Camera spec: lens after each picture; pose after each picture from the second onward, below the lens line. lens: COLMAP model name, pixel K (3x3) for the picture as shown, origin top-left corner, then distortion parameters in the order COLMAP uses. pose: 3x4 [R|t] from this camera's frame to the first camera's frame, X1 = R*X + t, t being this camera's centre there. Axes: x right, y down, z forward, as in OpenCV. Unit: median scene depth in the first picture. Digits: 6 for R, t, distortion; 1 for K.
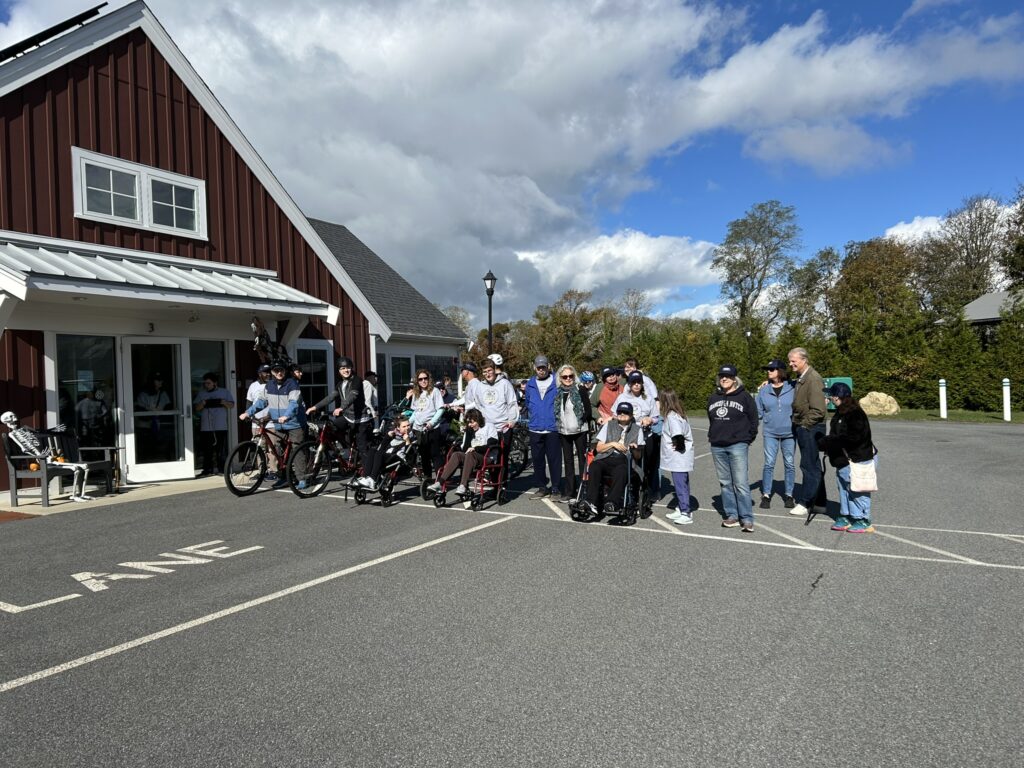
lens RADIAL K [[766.2, 0, 504.5], [0, 766.2, 396.7], [0, 0, 1]] dist [0.052356, -0.056954]
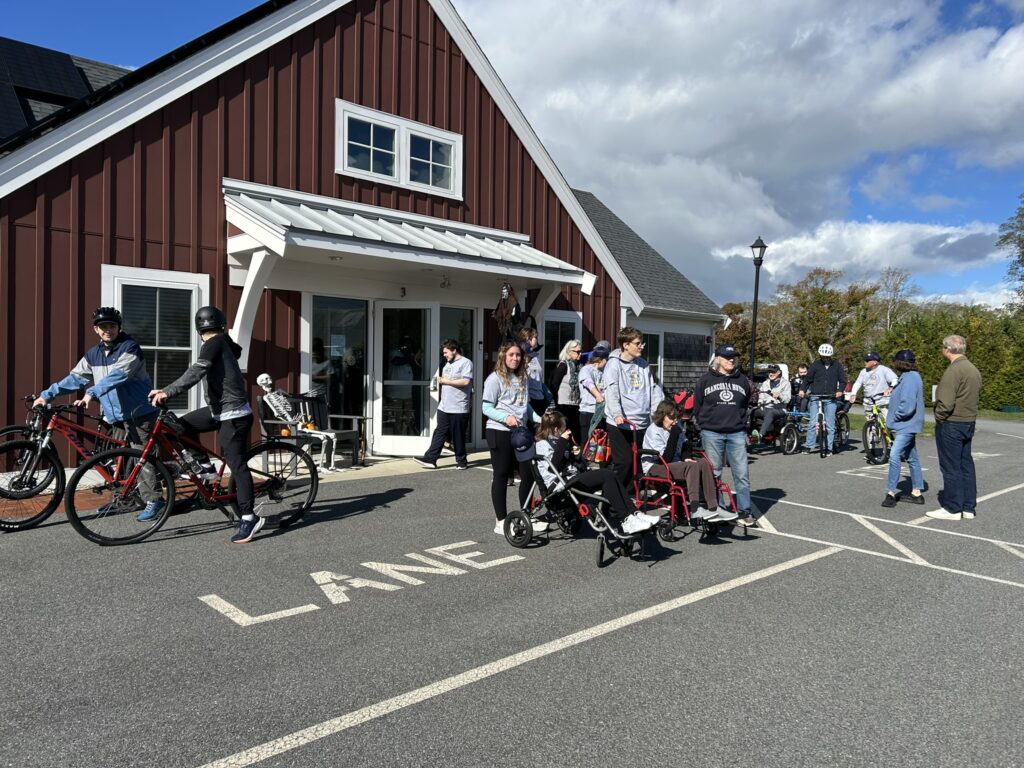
lens RADIAL K [[766.2, 0, 501.6], [0, 766.2, 386.3], [0, 0, 1]] dist [0.052356, -0.056954]
pose [[0.957967, 0.054195, -0.281714, -0.066302], [-0.050336, 0.998513, 0.020921, -0.000165], [0.282429, -0.005861, 0.959270, 0.125692]]
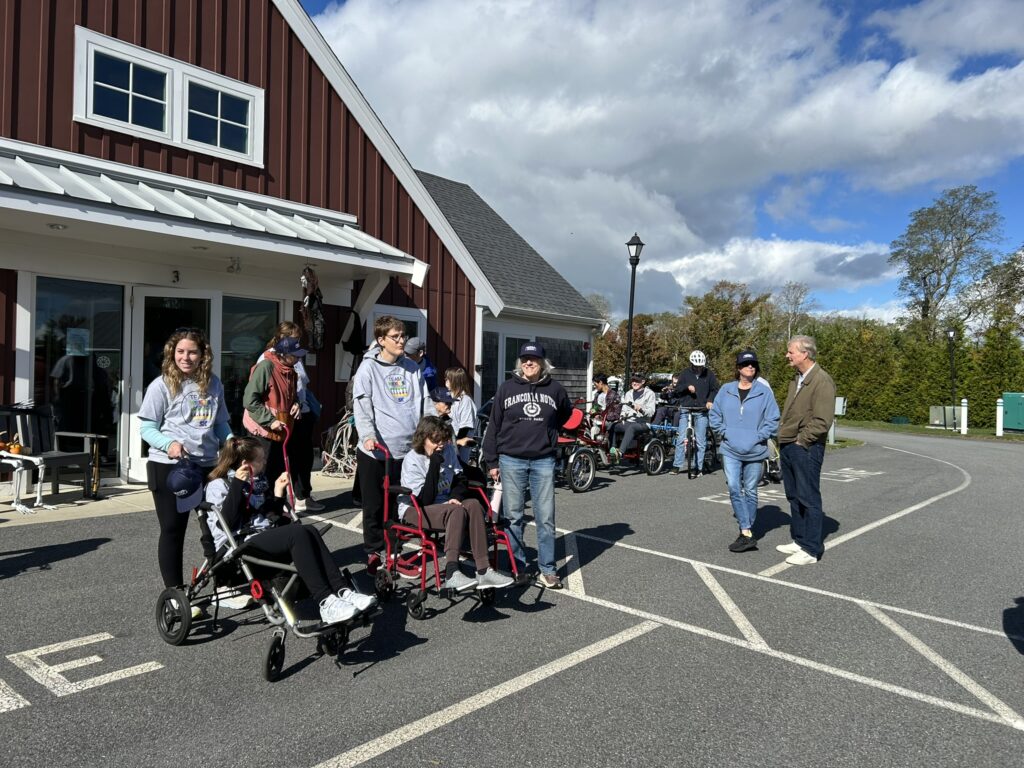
lens RADIAL K [[766.2, 0, 503.0], [0, 766.2, 376.9], [0, 0, 1]] dist [0.052356, -0.056954]
pose [[0.981895, 0.055532, -0.181102, -0.002690], [-0.057922, 0.998290, -0.007928, -0.004179], [0.180352, 0.018274, 0.983432, 0.298740]]
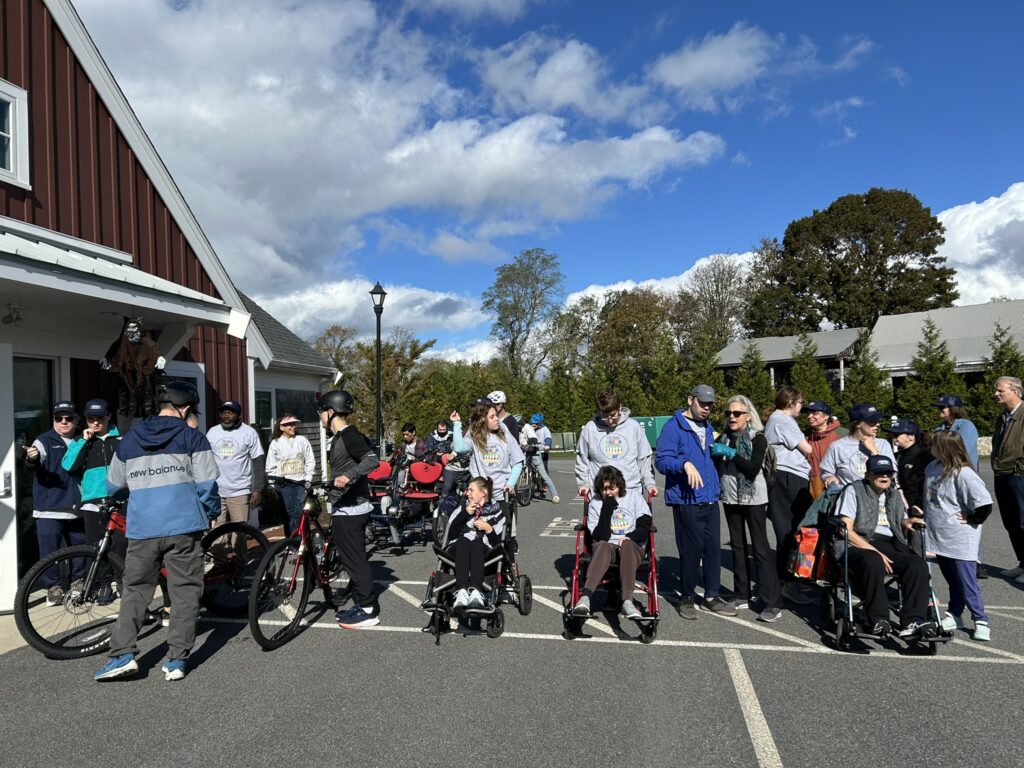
lens RADIAL K [[766.2, 0, 510.3], [0, 766.2, 389.9], [0, 0, 1]] dist [0.052356, -0.056954]
pose [[0.943537, 0.006073, 0.331212, -0.233139], [0.014378, 0.998139, -0.059262, -0.007362], [-0.330956, 0.060678, 0.941693, 0.325291]]
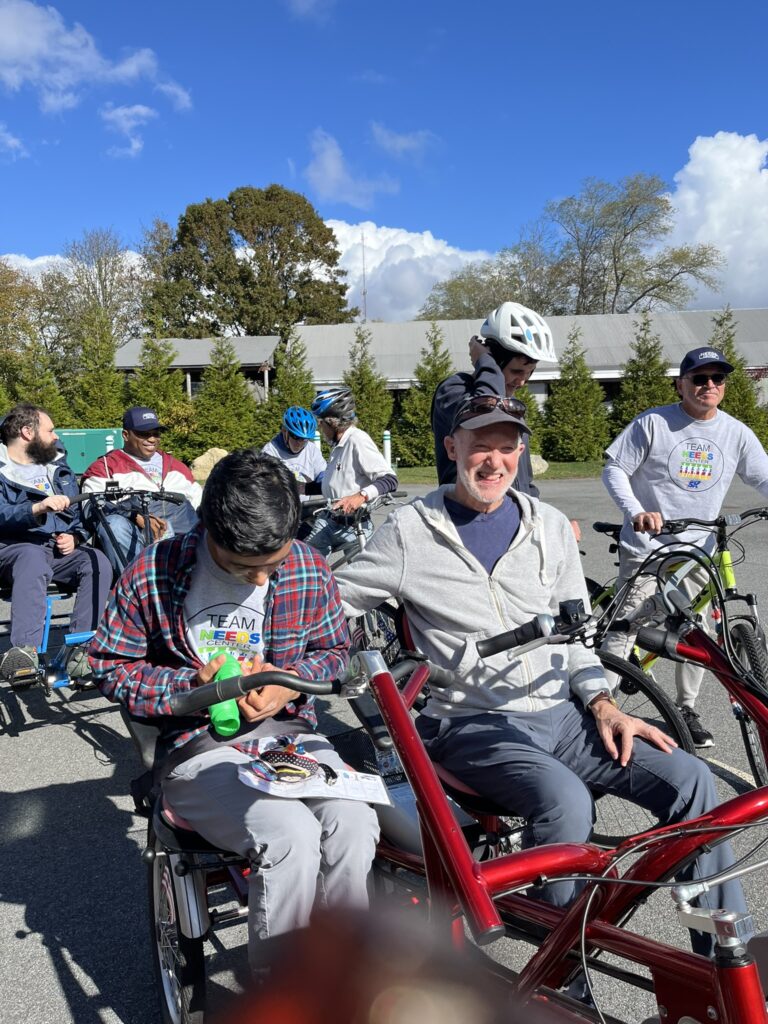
lens RADIAL K [[784.1, 0, 407.8], [0, 784.1, 516.6], [0, 0, 1]] dist [0.030403, -0.076301]
pose [[0.504170, -0.086915, 0.859220, -0.151218], [0.016233, 0.995701, 0.091196, -0.016696], [-0.863452, -0.032031, 0.503413, 1.171184]]
